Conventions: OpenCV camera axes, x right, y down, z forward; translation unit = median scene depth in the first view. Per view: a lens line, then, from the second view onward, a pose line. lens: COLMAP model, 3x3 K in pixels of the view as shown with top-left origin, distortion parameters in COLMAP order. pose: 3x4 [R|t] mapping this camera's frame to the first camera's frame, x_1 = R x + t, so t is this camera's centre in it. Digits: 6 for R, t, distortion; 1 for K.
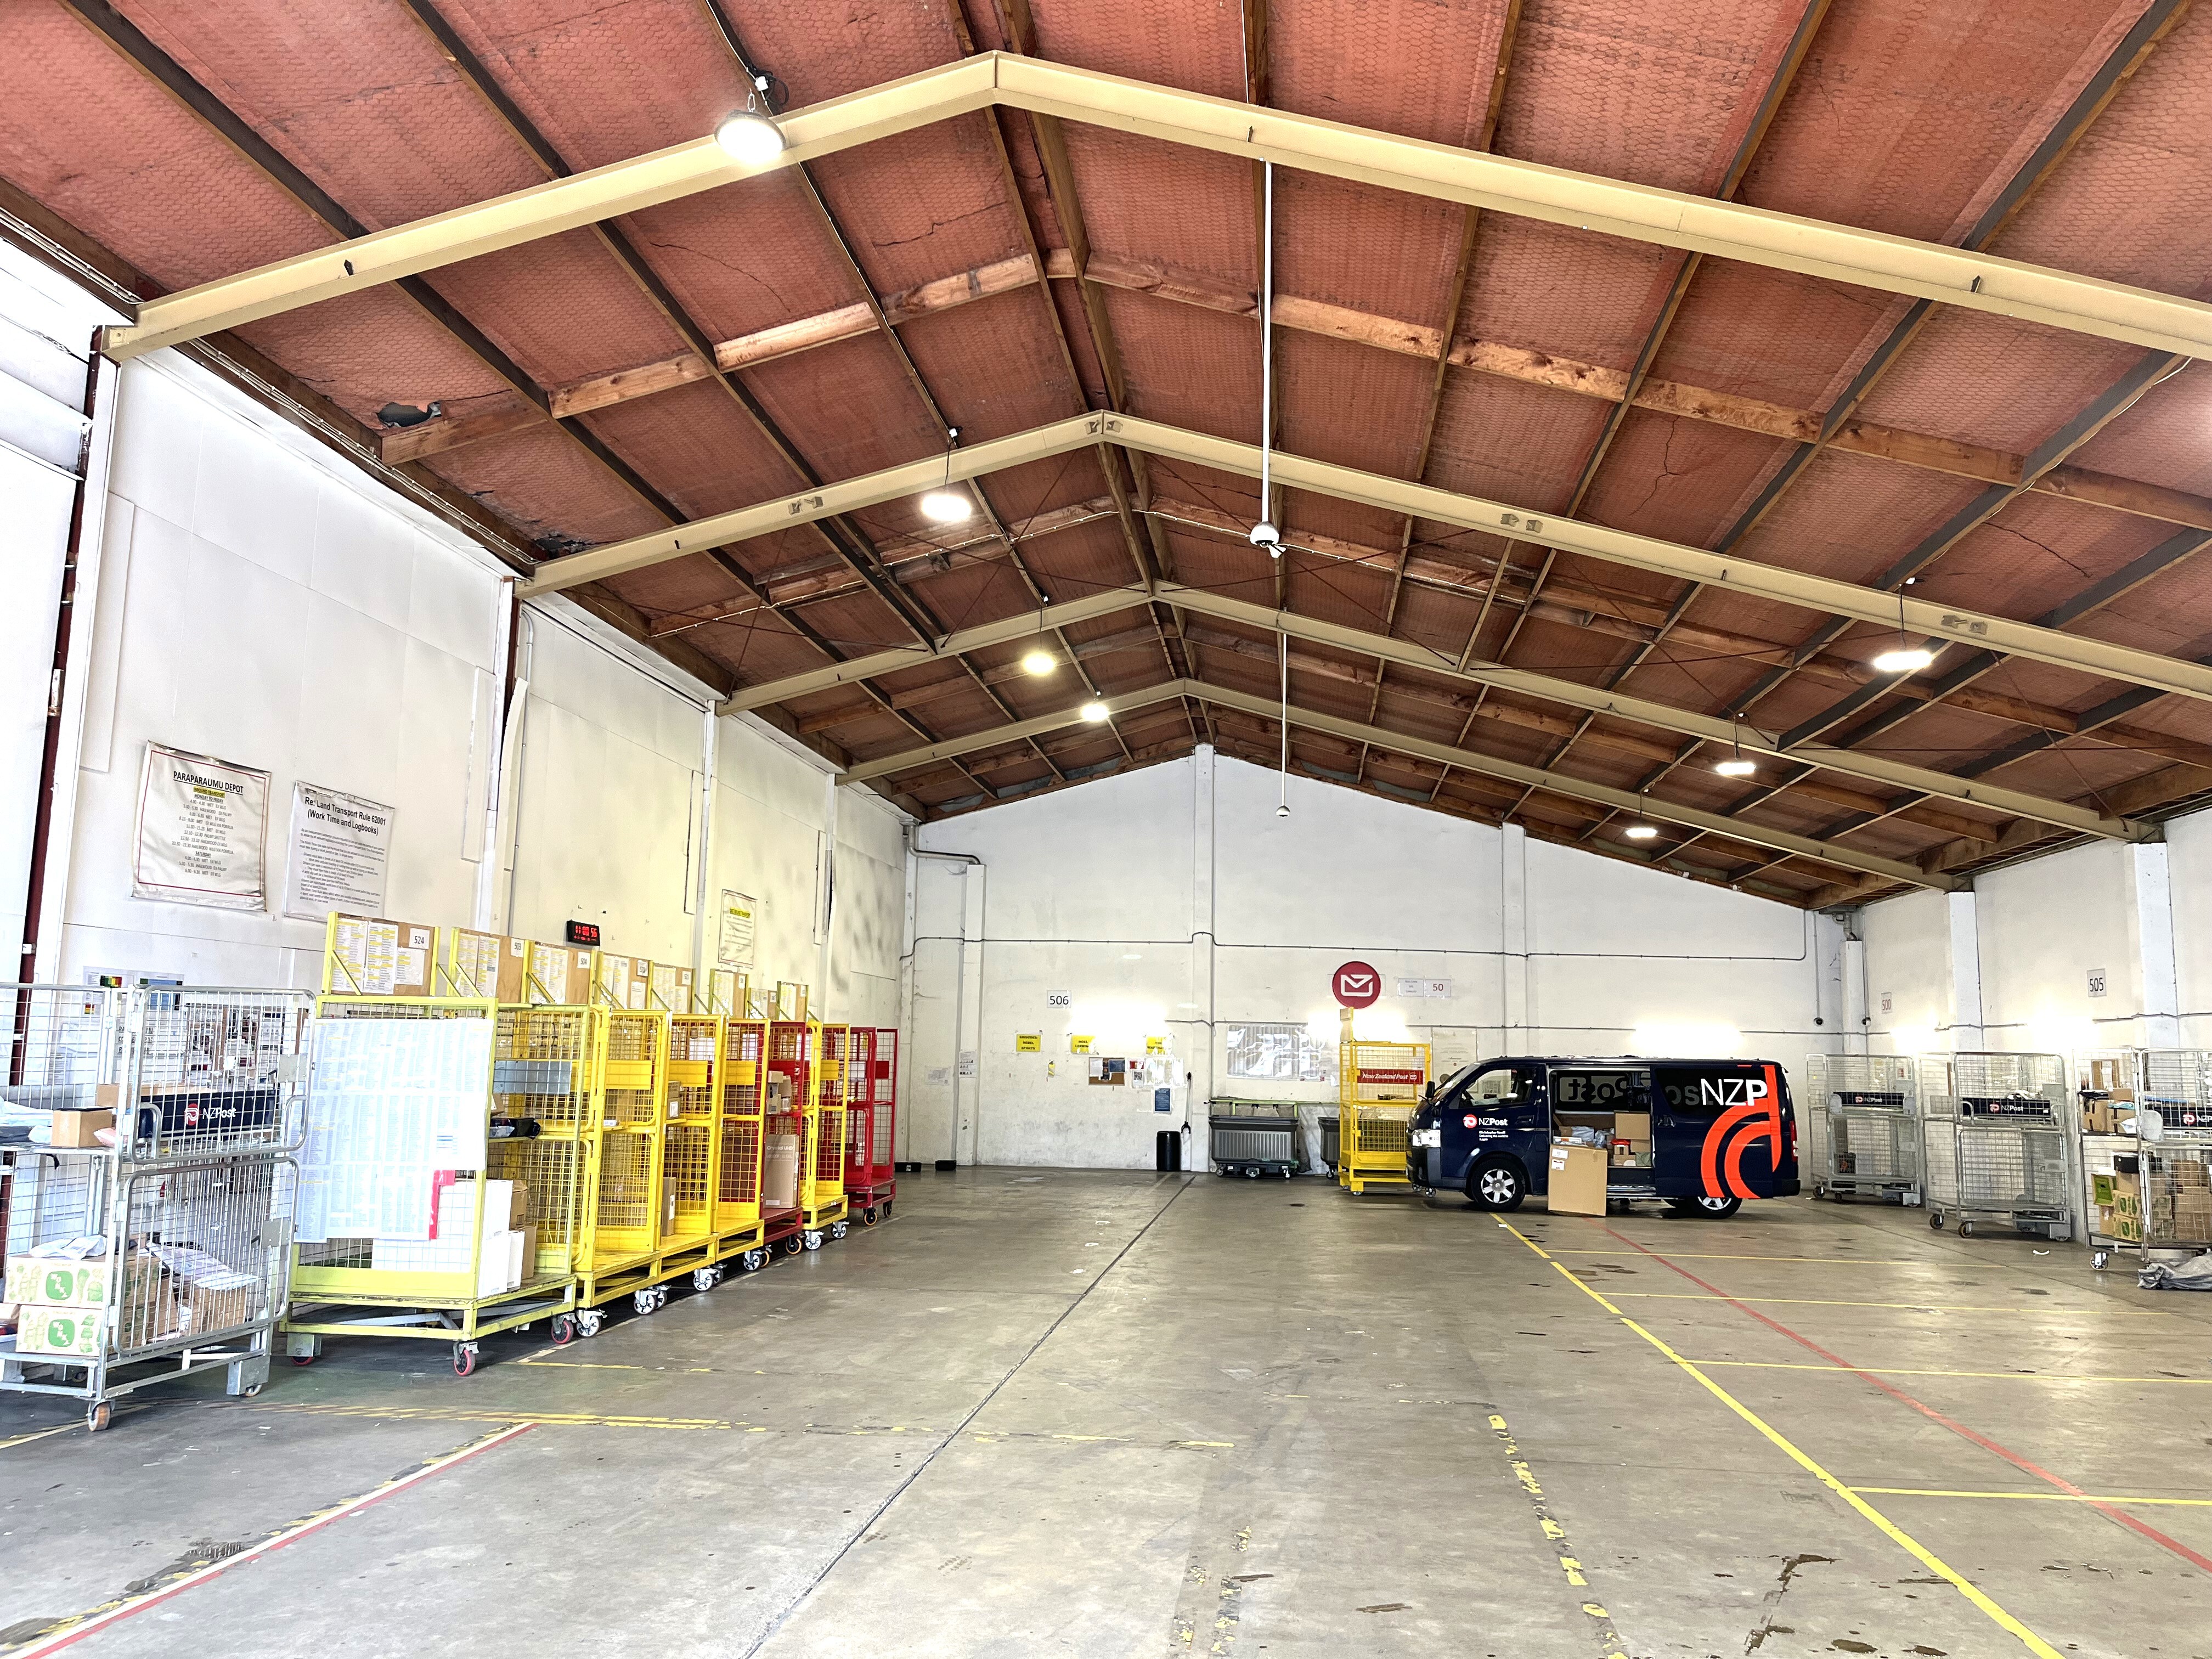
lens RADIAL K [[1637.2, 0, 1106.0], [0, 1637.2, 829.5], [0, 0, 1]] dist [0.047377, -0.000191]
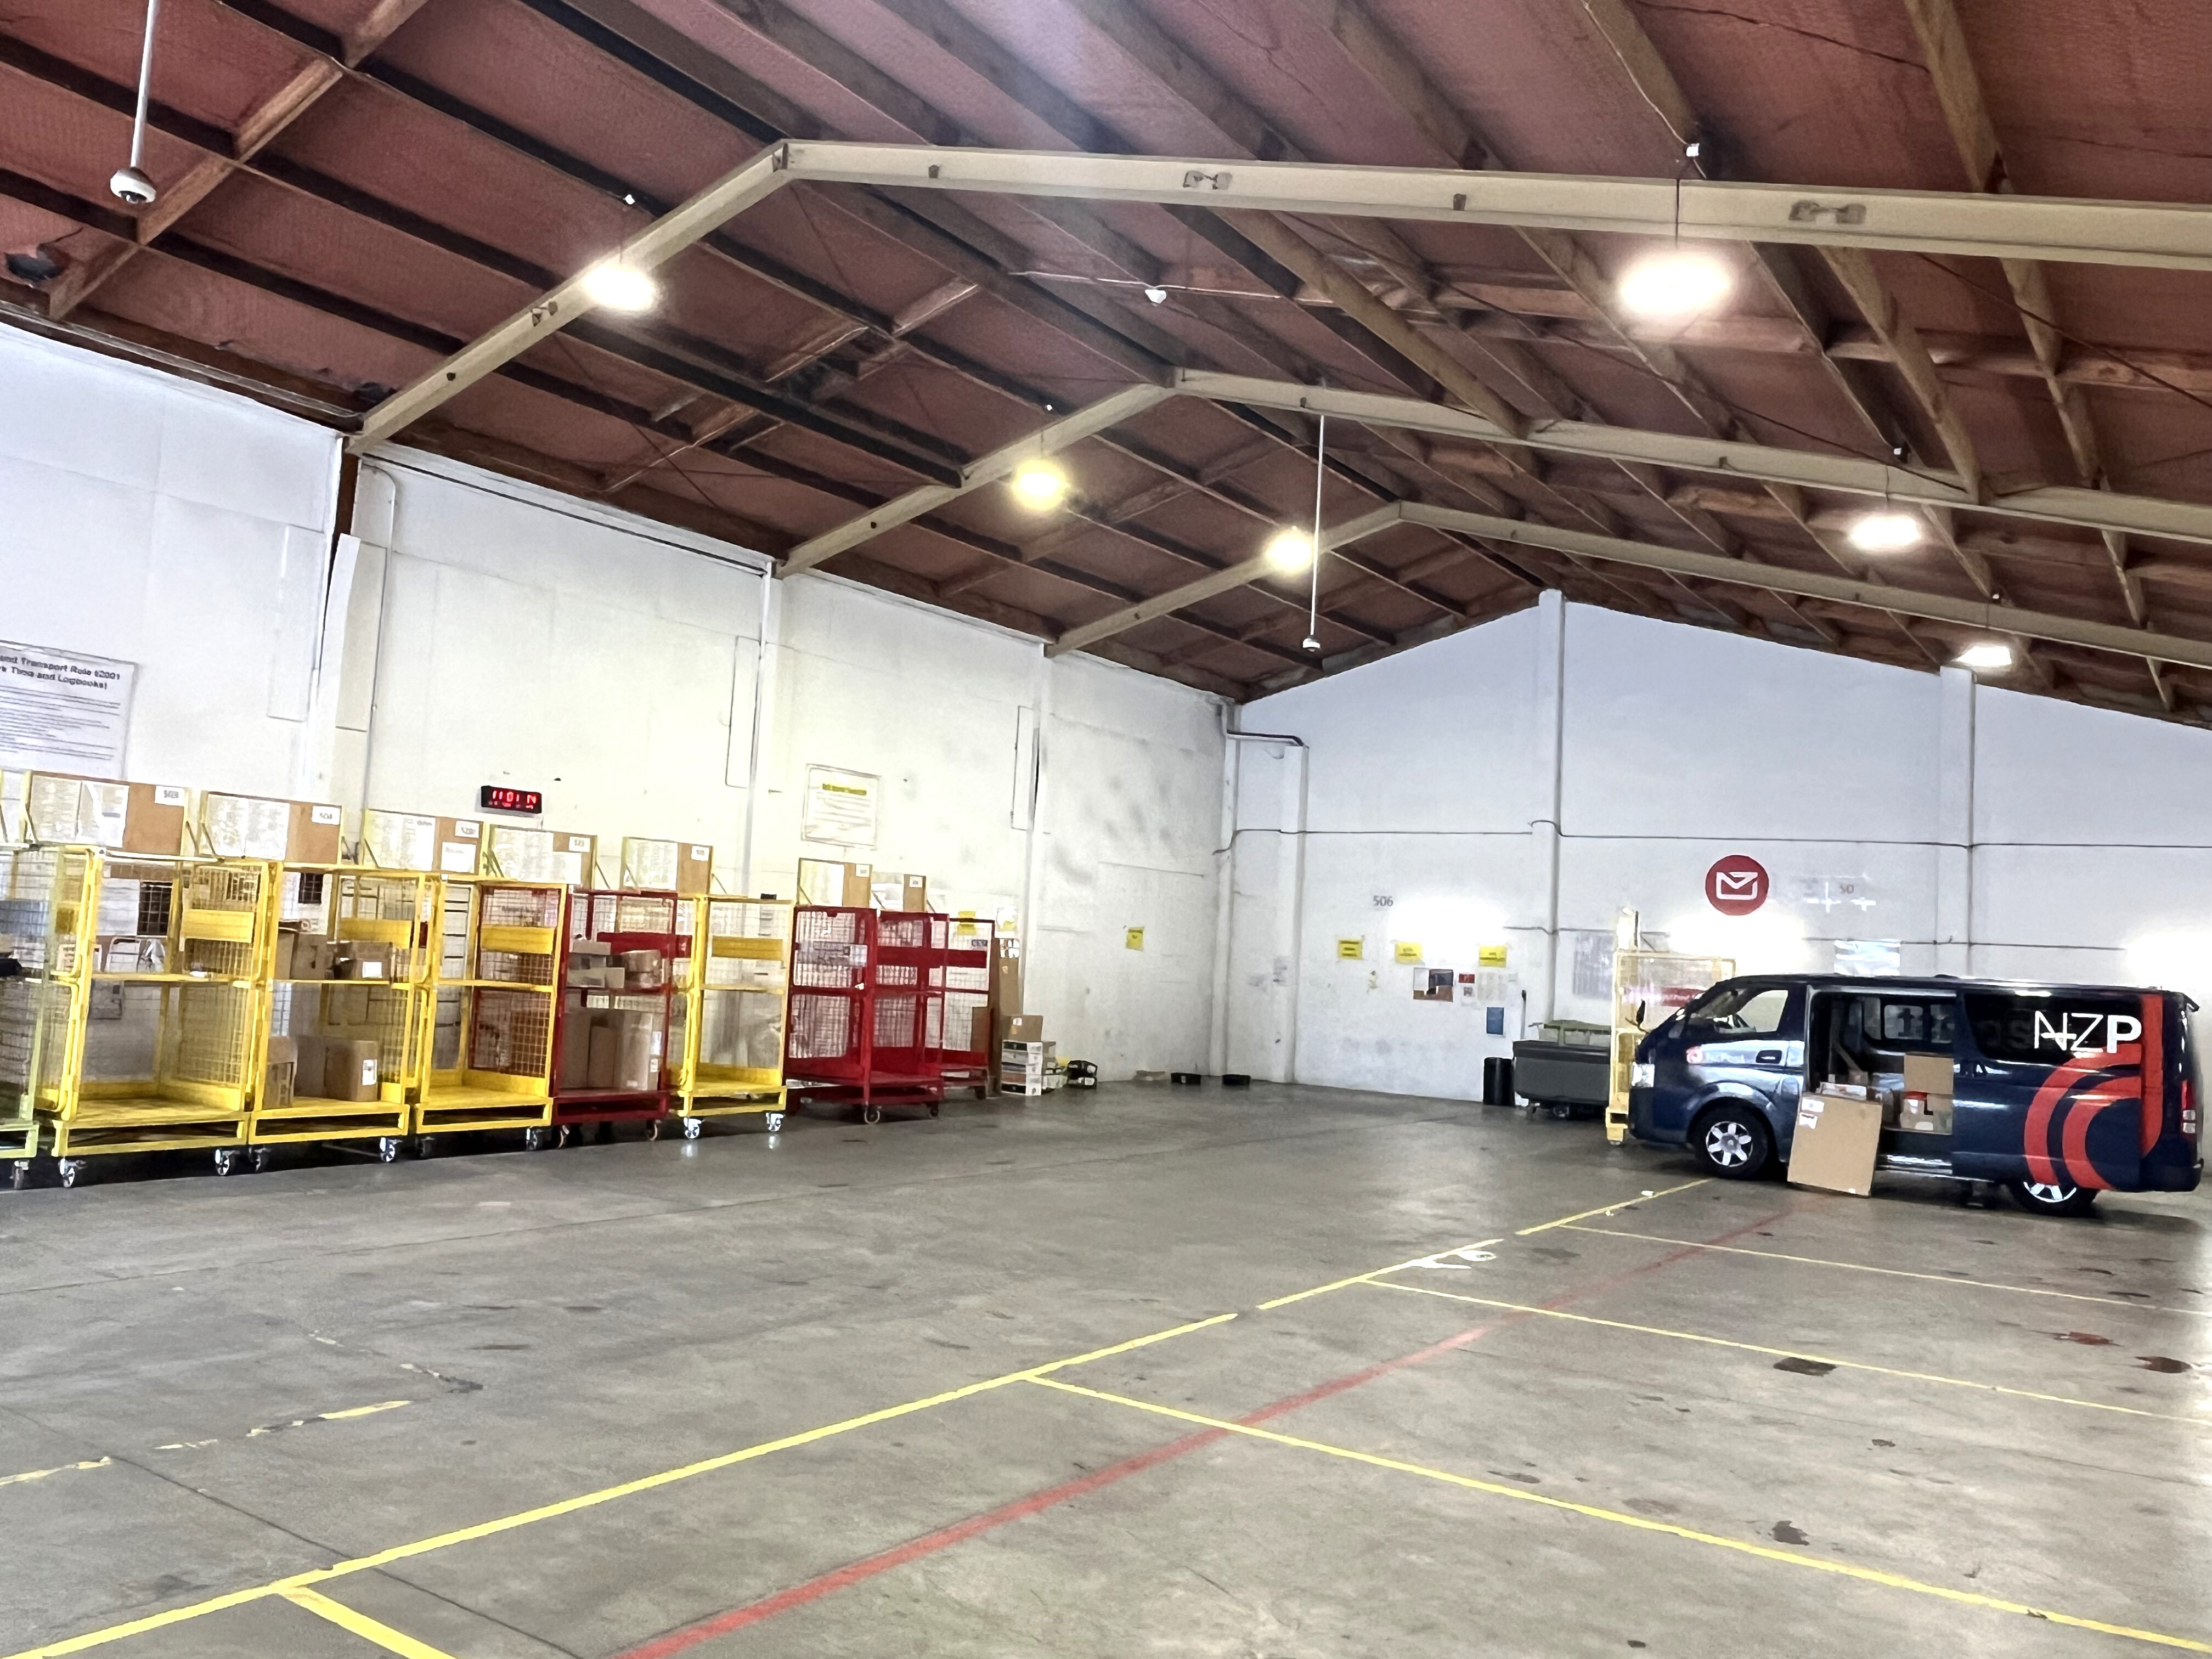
lens RADIAL K [[1679.5, 0, 1106.0], [0, 1679.5, 829.5], [0, 0, 1]] dist [0.007204, 0.010007]
pose [[0.883897, -0.006326, -0.467639, 0.309757], [0.027599, 0.998871, 0.038654, 0.034688], [0.466867, -0.047073, 0.883074, 0.187231]]
